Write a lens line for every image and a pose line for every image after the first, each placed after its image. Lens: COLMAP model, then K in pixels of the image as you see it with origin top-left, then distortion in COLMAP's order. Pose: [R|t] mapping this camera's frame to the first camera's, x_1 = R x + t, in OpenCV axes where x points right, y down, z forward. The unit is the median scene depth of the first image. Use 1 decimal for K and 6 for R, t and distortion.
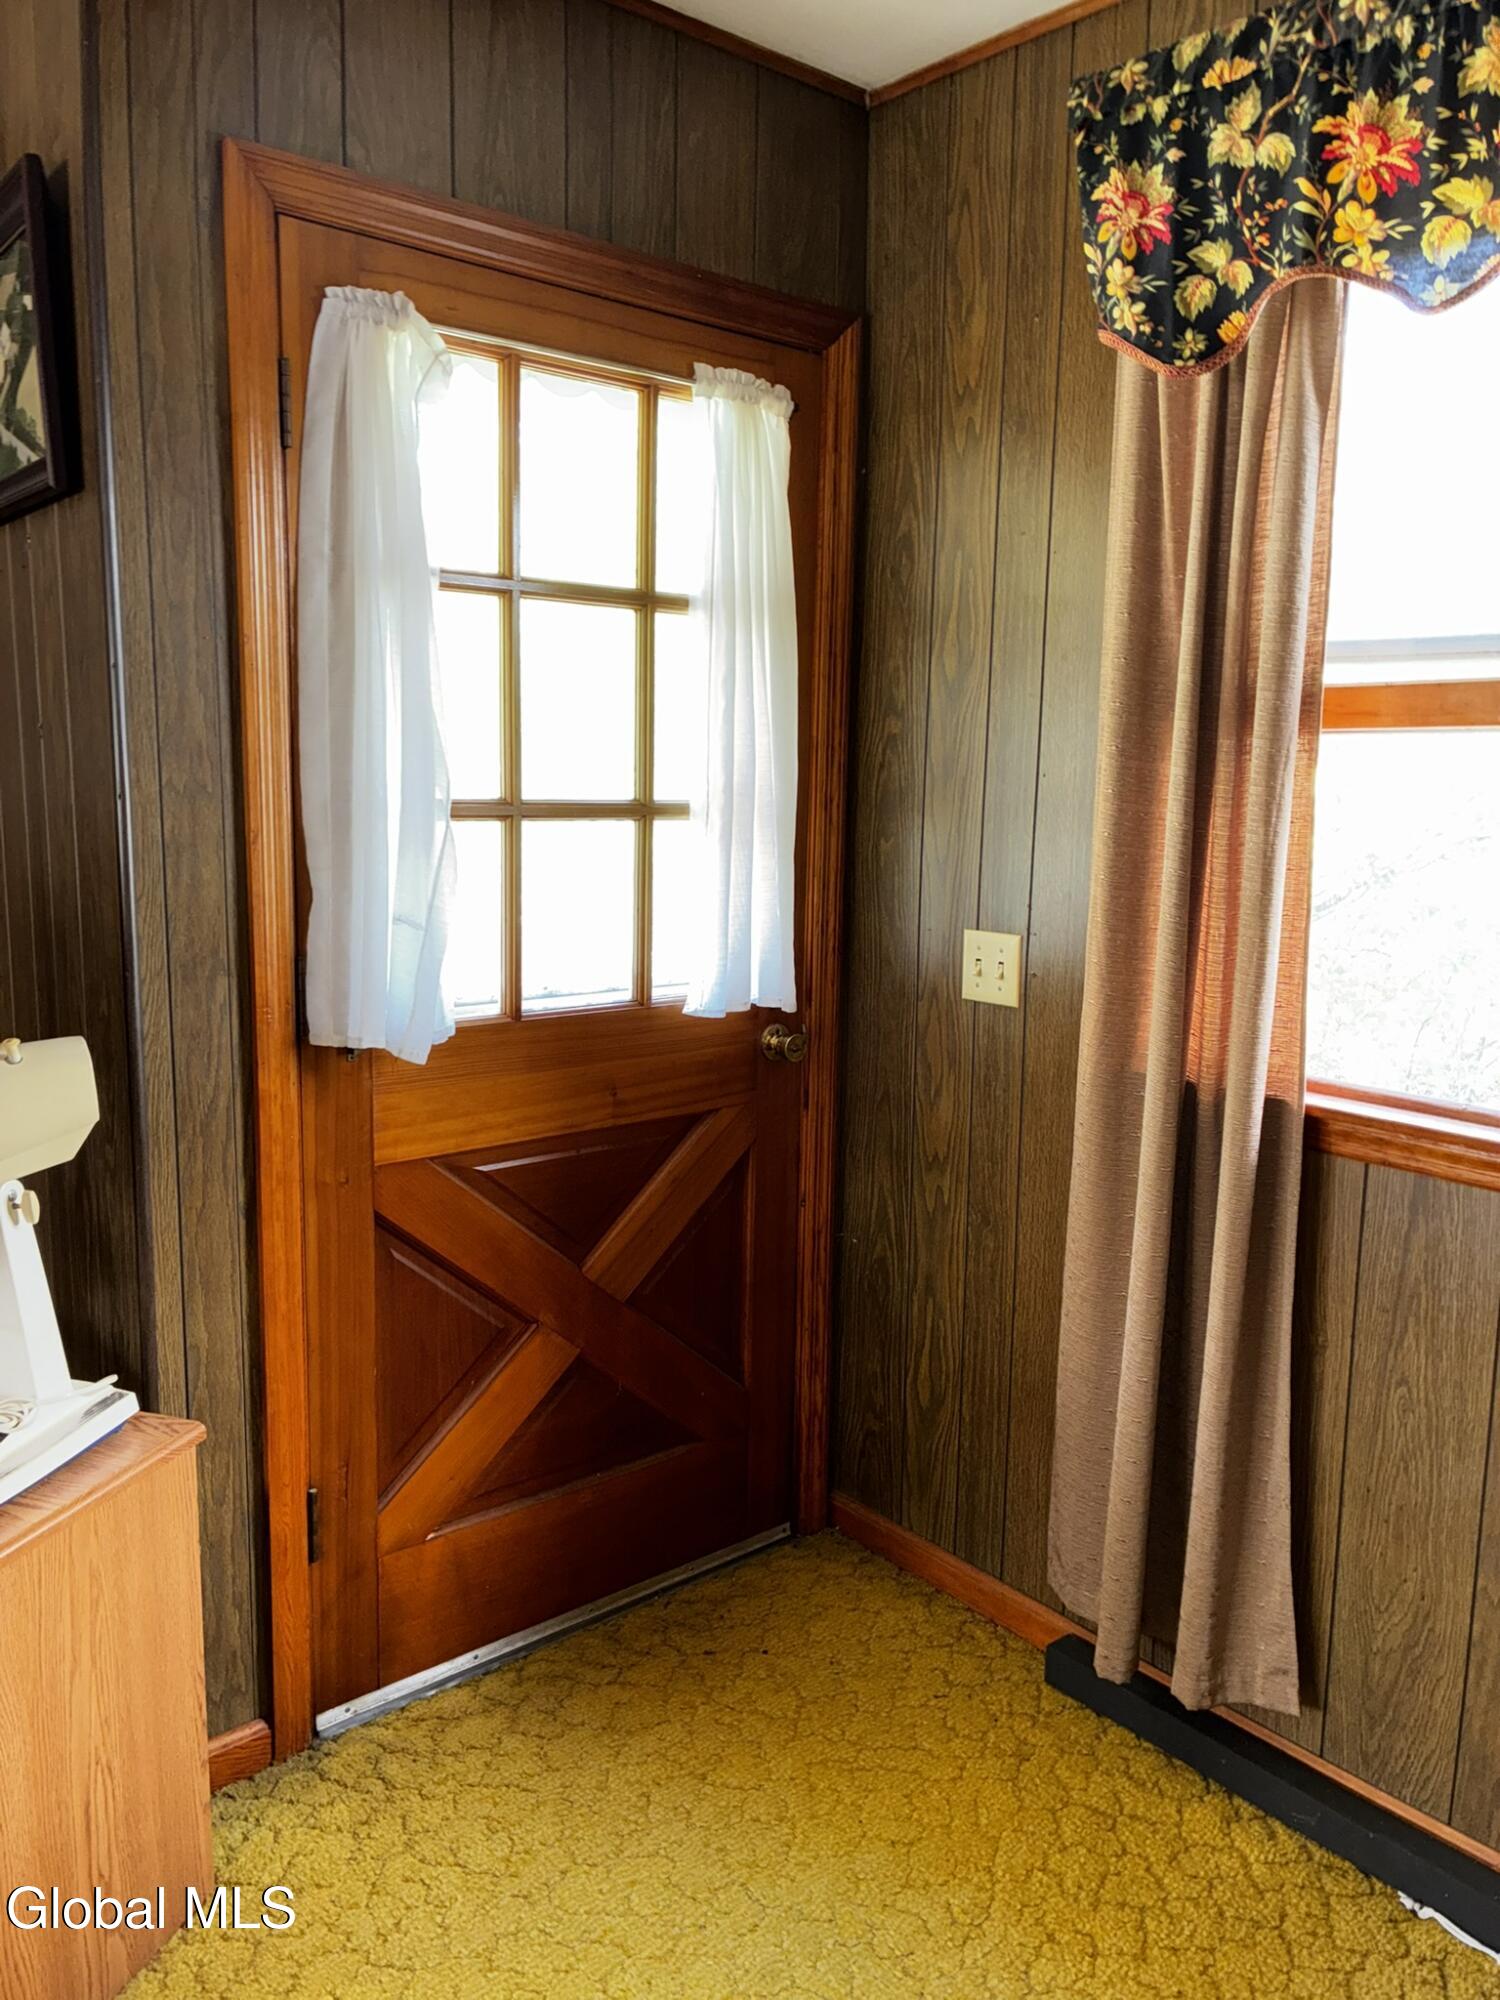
lens RADIAL K [[1514.0, 0, 732.3], [0, 1514.0, 1001.7], [0, 0, 1]] dist [0.050416, -0.066049]
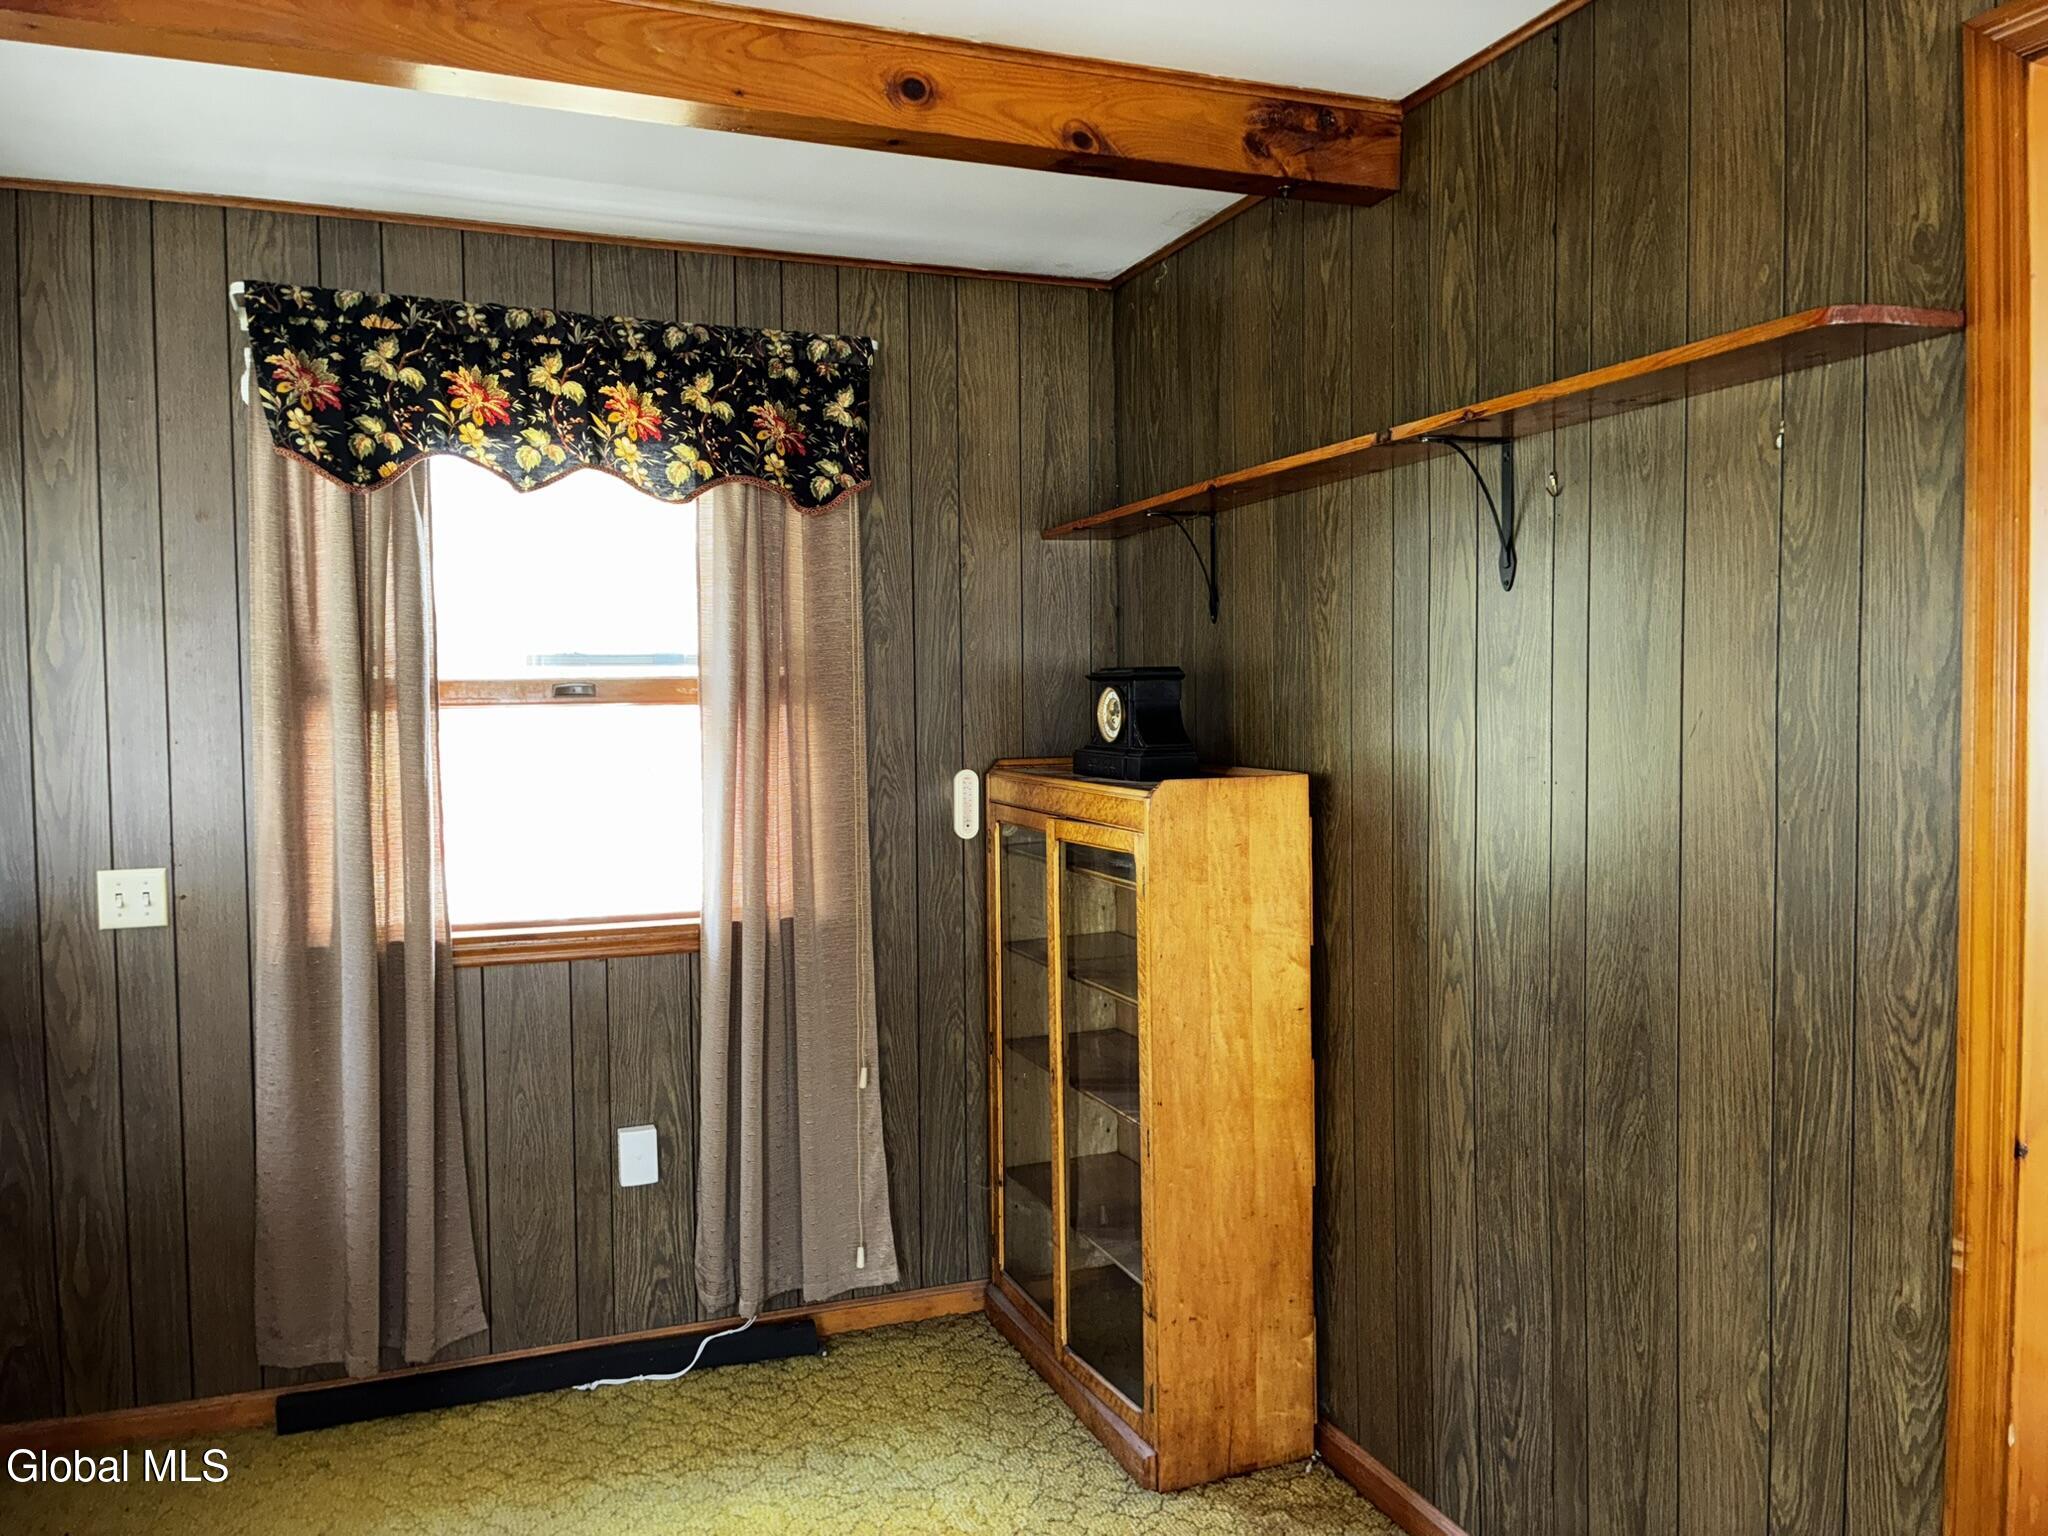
lens RADIAL K [[1550.3, 0, 1036.5], [0, 1550.3, 759.2], [0, 0, 1]] dist [0.050416, -0.066049]
pose [[0.320039, -0.066469, 0.945070, -1.034566], [0.157547, 0.987380, 0.016093, -0.051437], [-0.934213, 0.143742, 0.326472, -0.149143]]
